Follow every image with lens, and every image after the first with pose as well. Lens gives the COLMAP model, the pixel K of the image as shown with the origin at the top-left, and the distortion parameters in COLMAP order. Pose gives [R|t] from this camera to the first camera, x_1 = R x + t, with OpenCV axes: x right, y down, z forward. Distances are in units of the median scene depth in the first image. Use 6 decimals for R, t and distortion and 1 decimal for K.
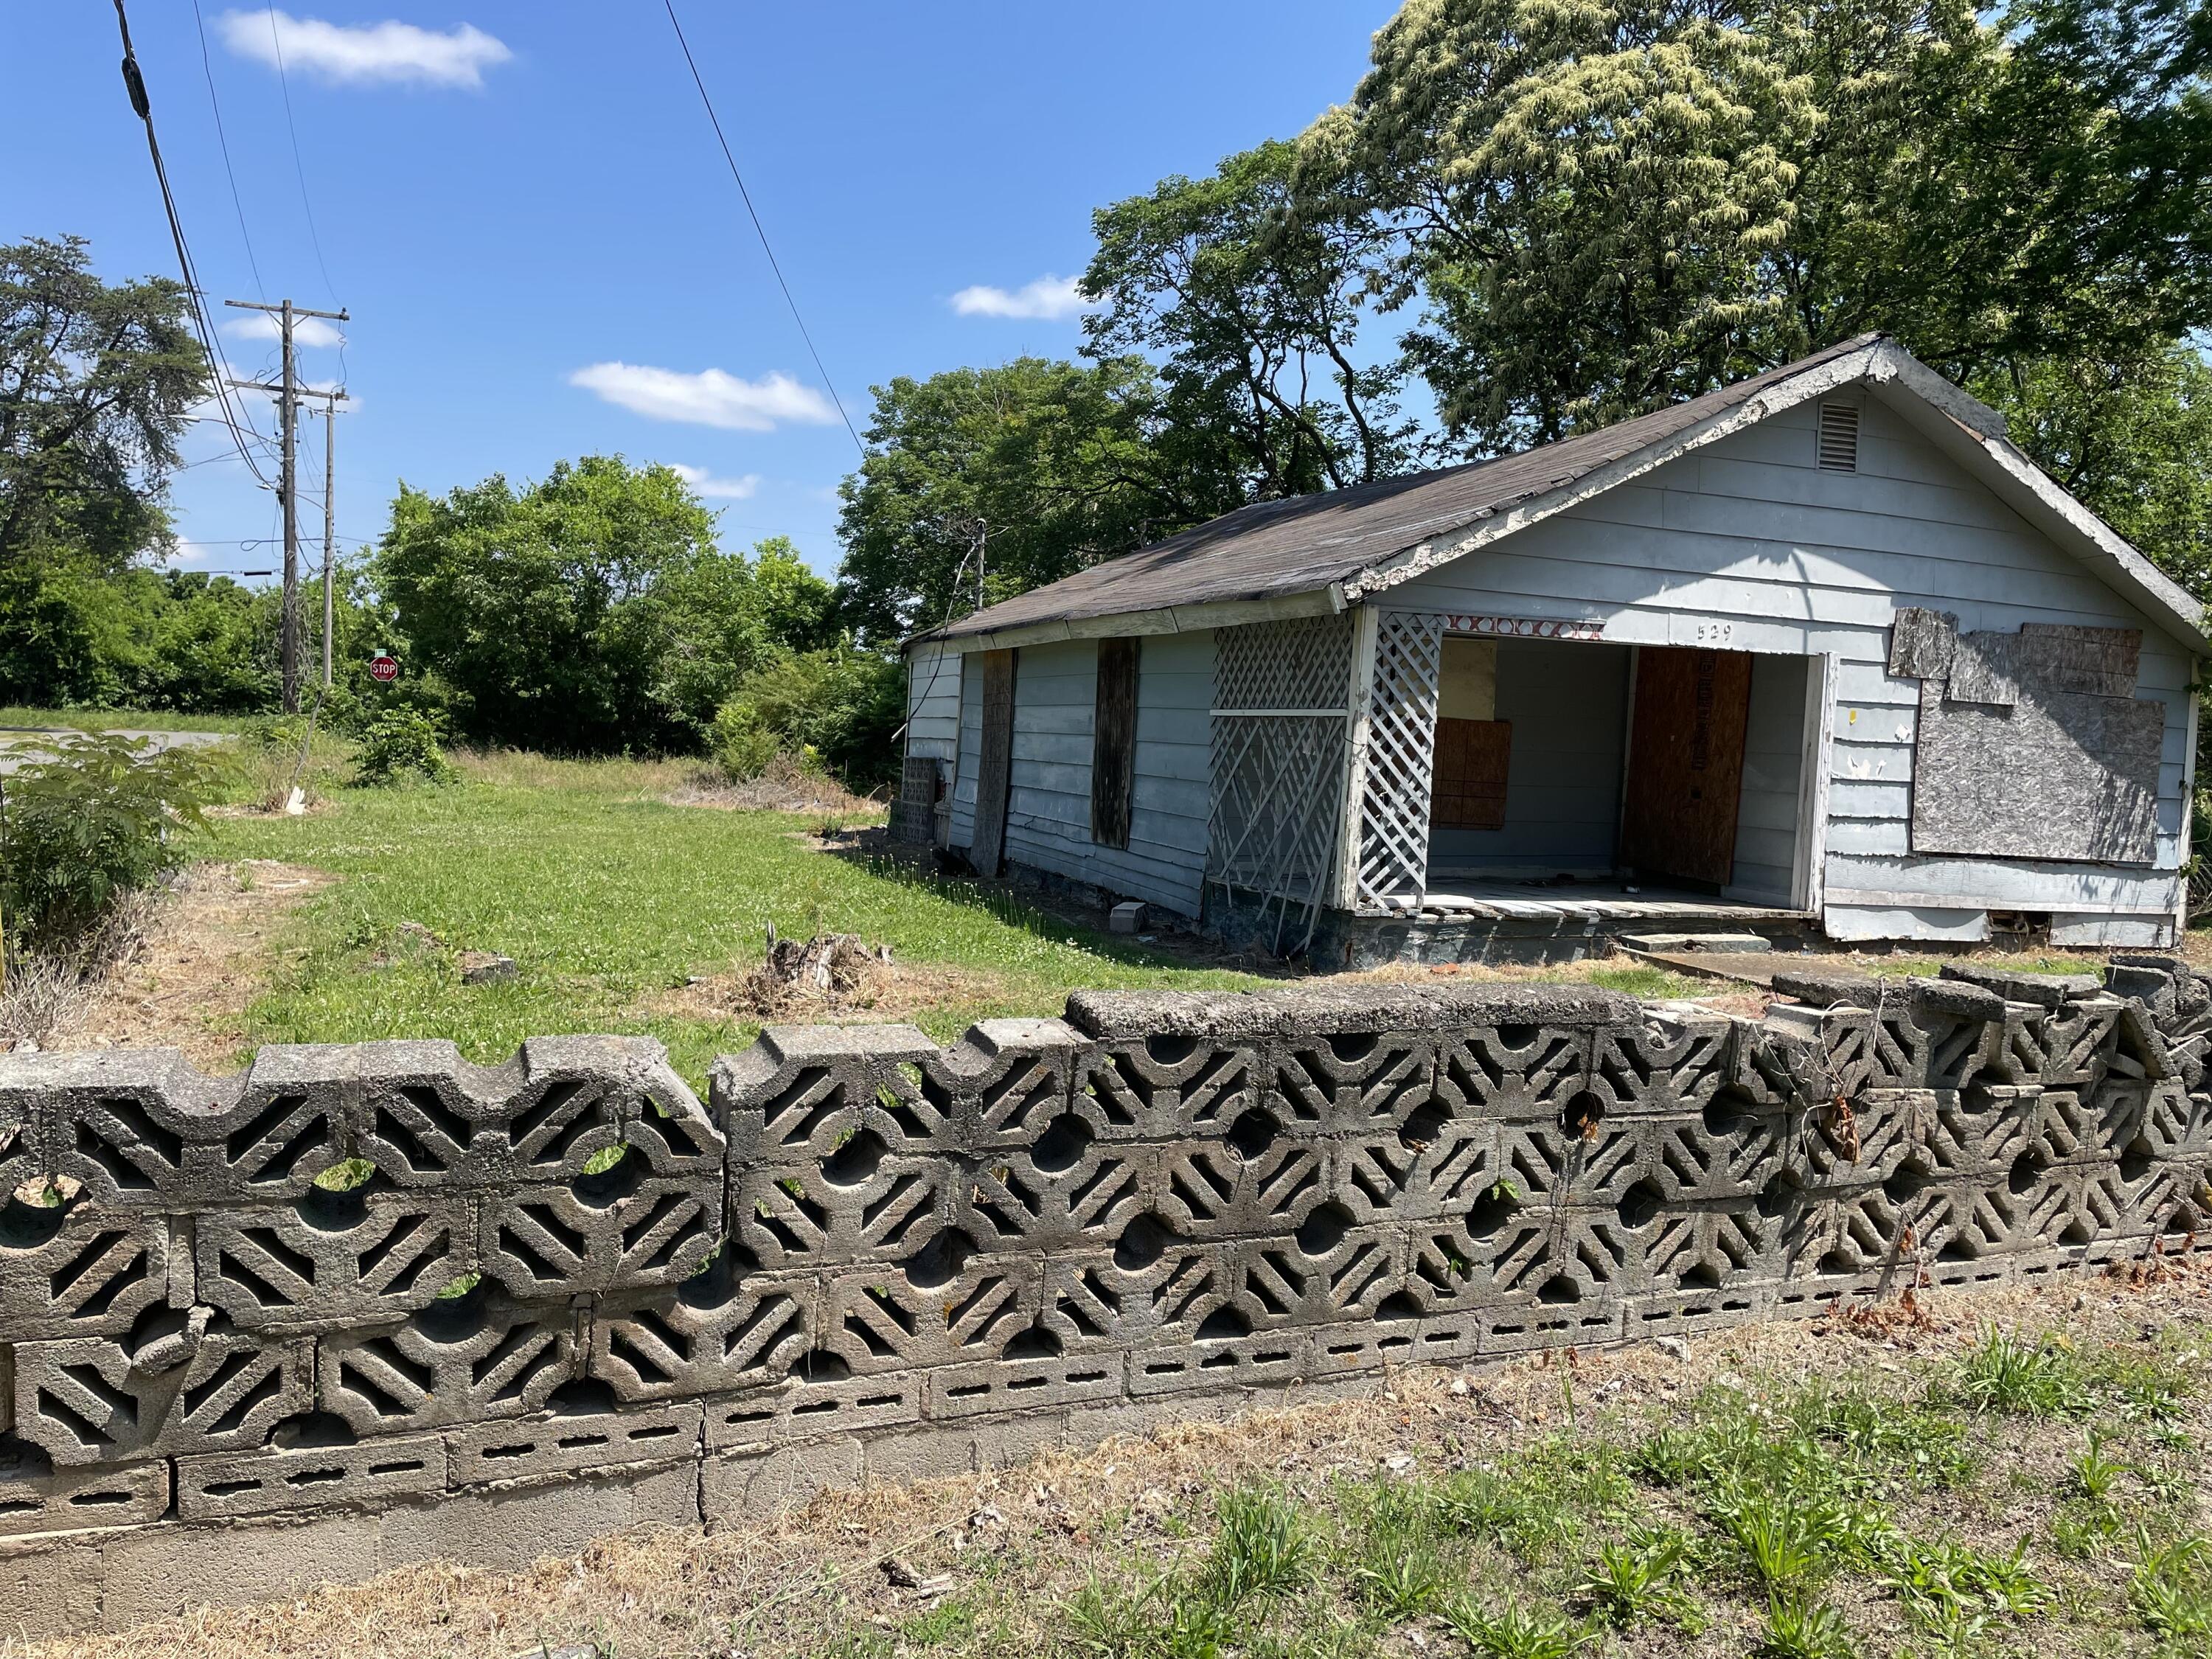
lens RADIAL K [[1667.0, 0, 1104.3], [0, 1667.0, 790.2], [0, 0, 1]] dist [0.116258, -0.162731]
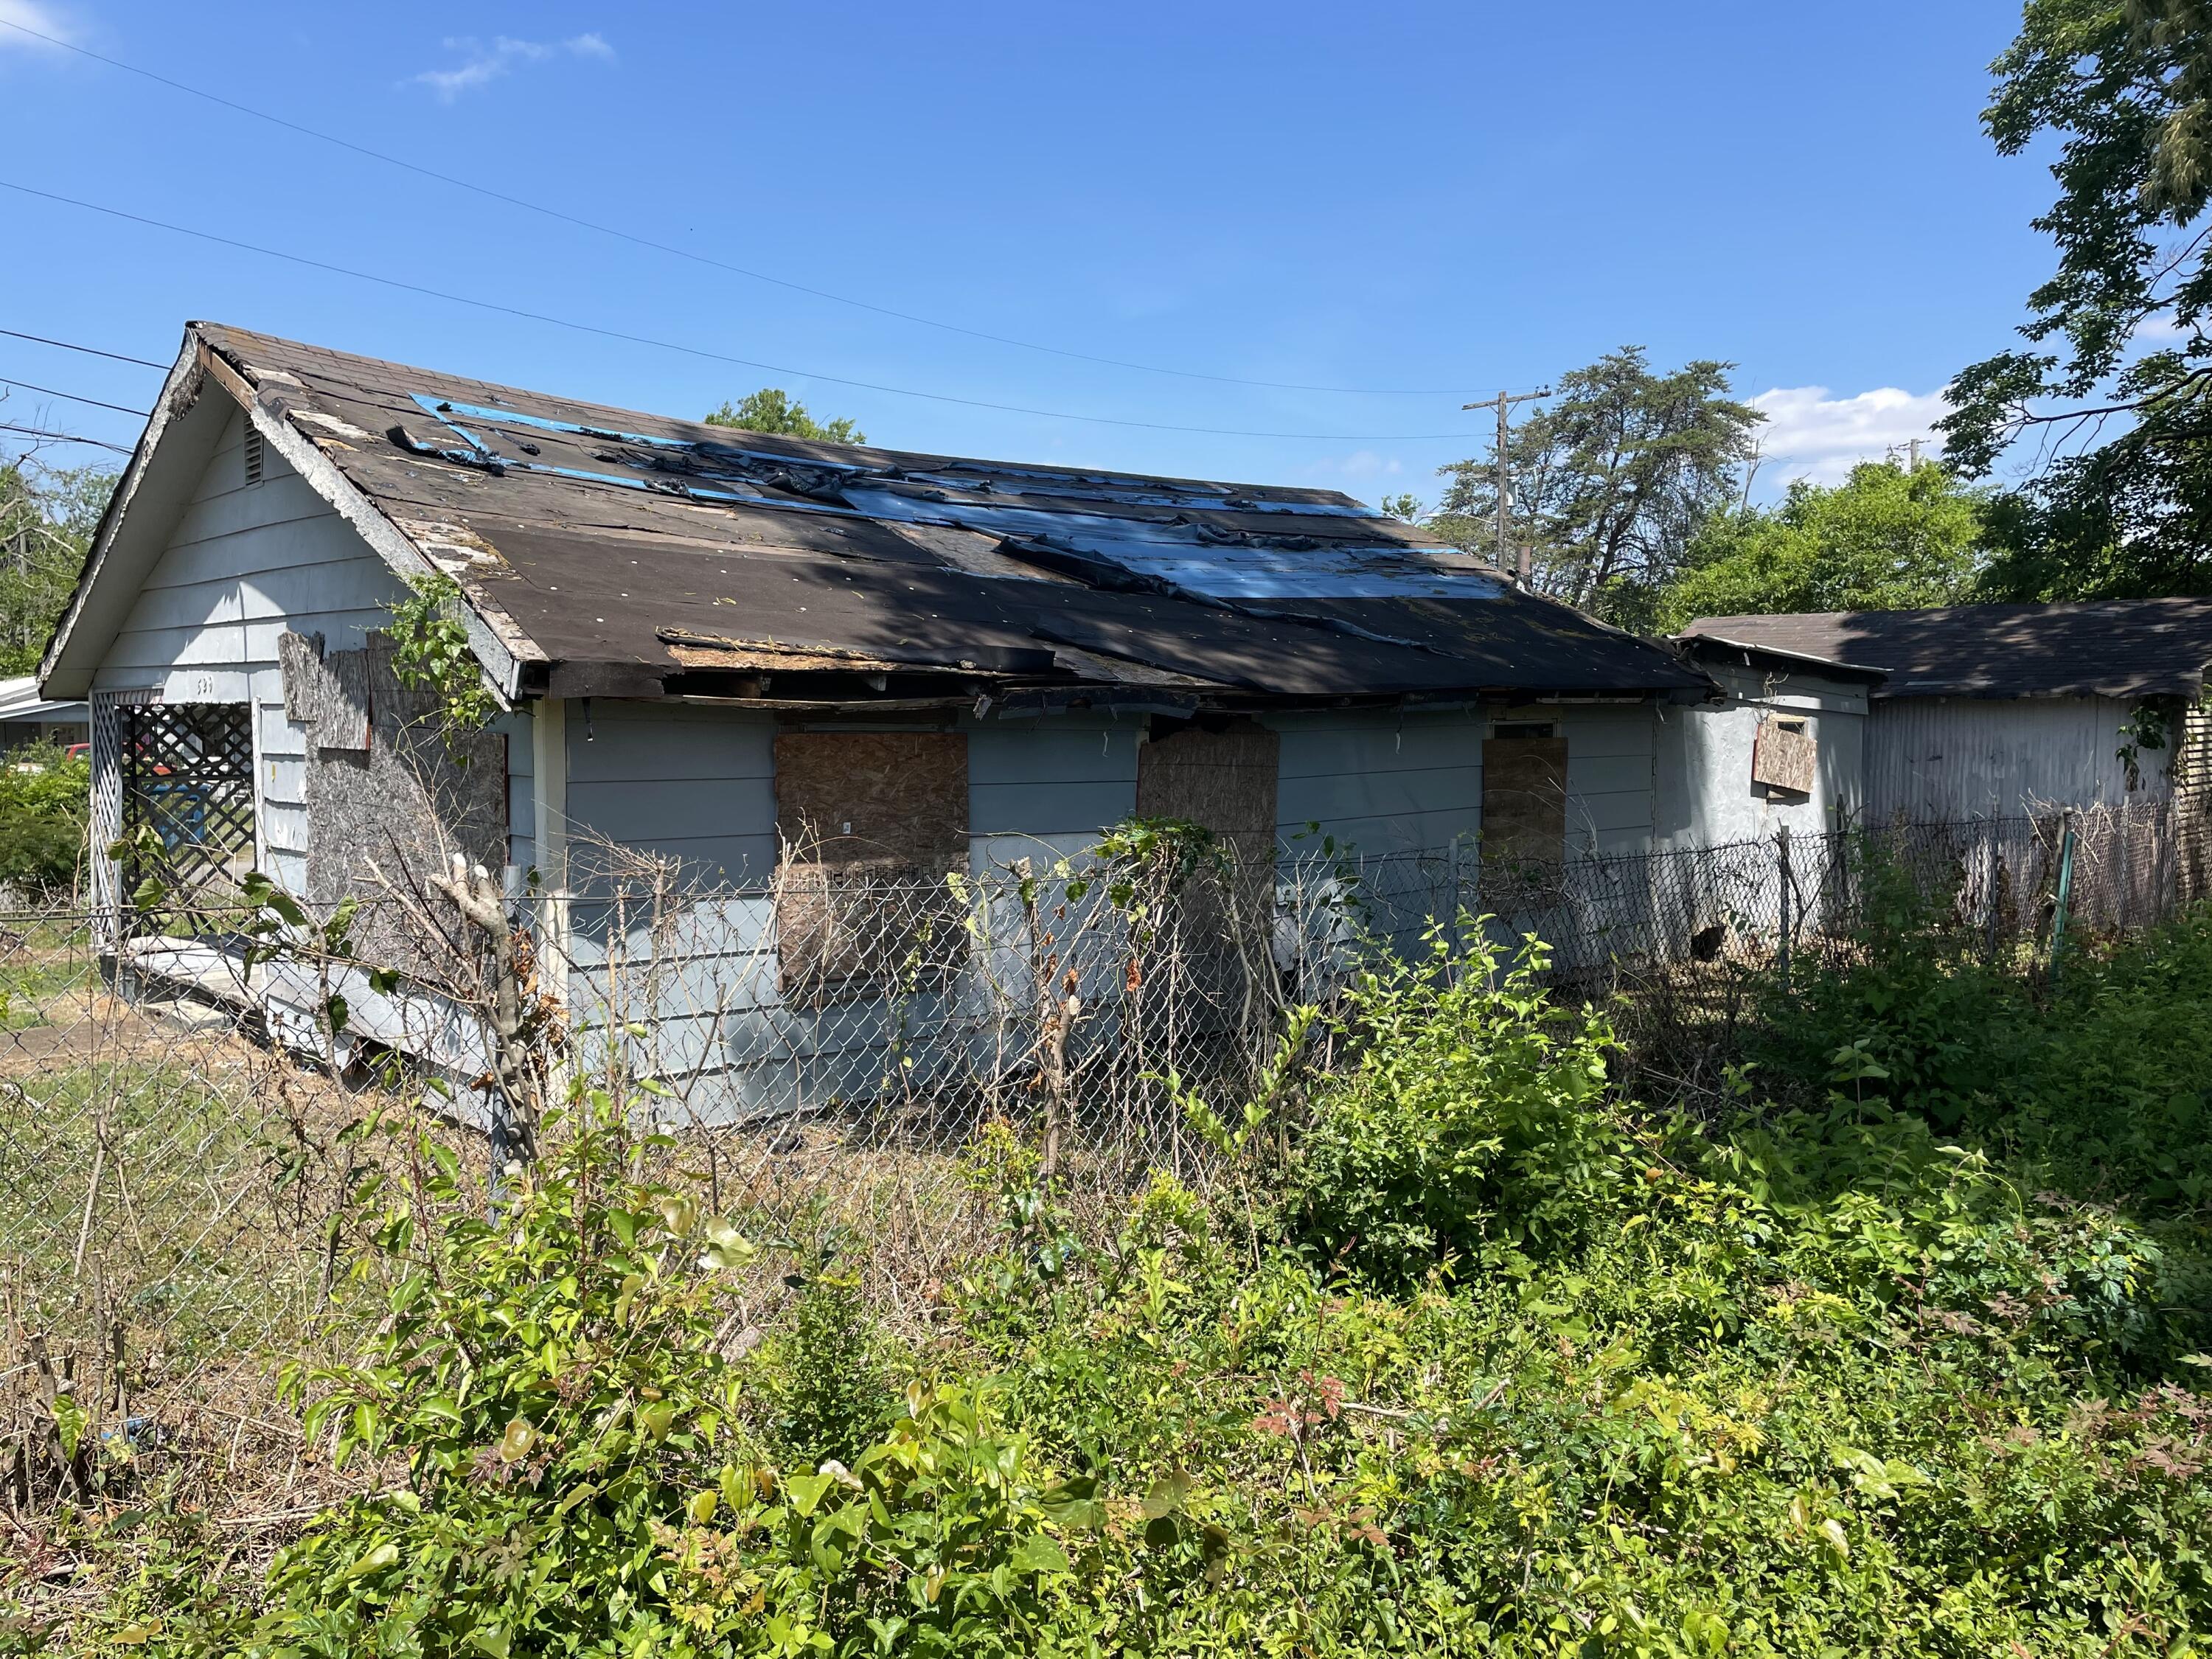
lens RADIAL K [[1667.0, 0, 1104.3], [0, 1667.0, 790.2], [0, 0, 1]] dist [0.116258, -0.162731]
pose [[0.393643, -0.010864, -0.919199, 1.371521], [-0.009141, 0.999834, -0.015731, -0.025167], [0.919218, 0.014595, 0.393479, 1.052045]]
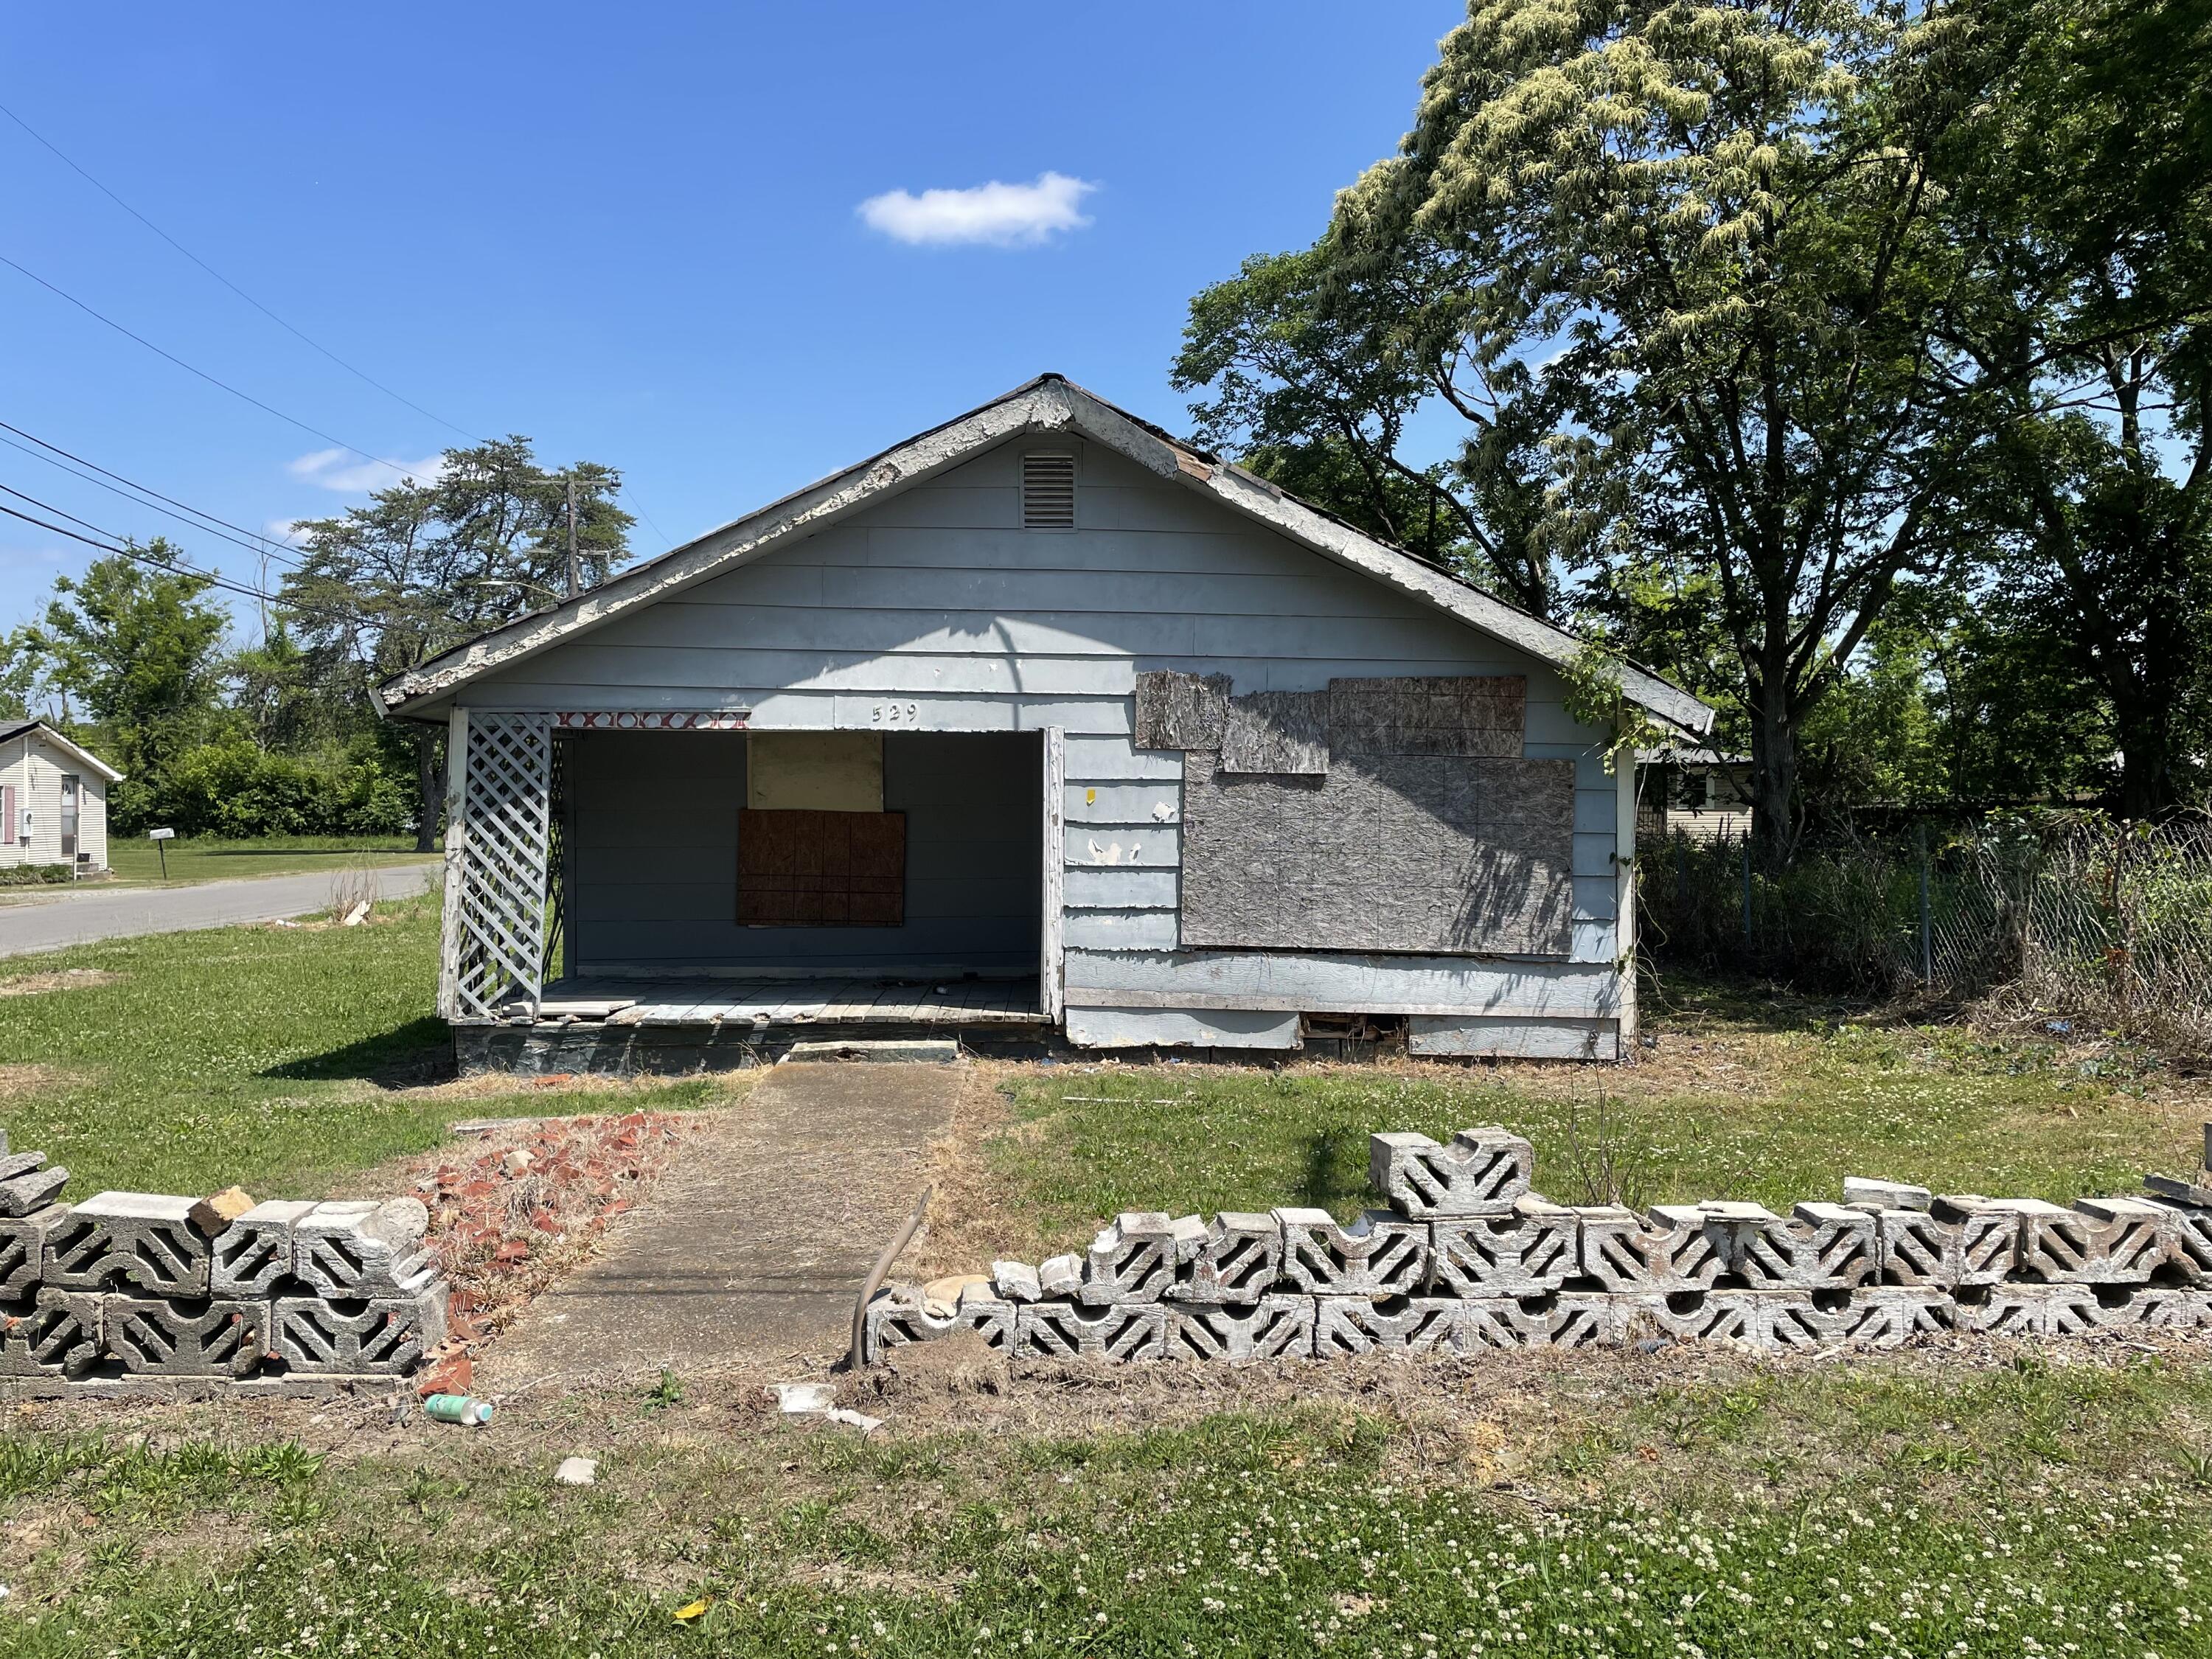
lens RADIAL K [[1667.0, 0, 1104.3], [0, 1667.0, 790.2], [0, 0, 1]] dist [0.116258, -0.162731]
pose [[0.941582, -0.044435, -0.333839, 0.748841], [0.026380, 0.997943, -0.058427, 0.005275], [0.335748, 0.046207, 0.940818, 0.170444]]
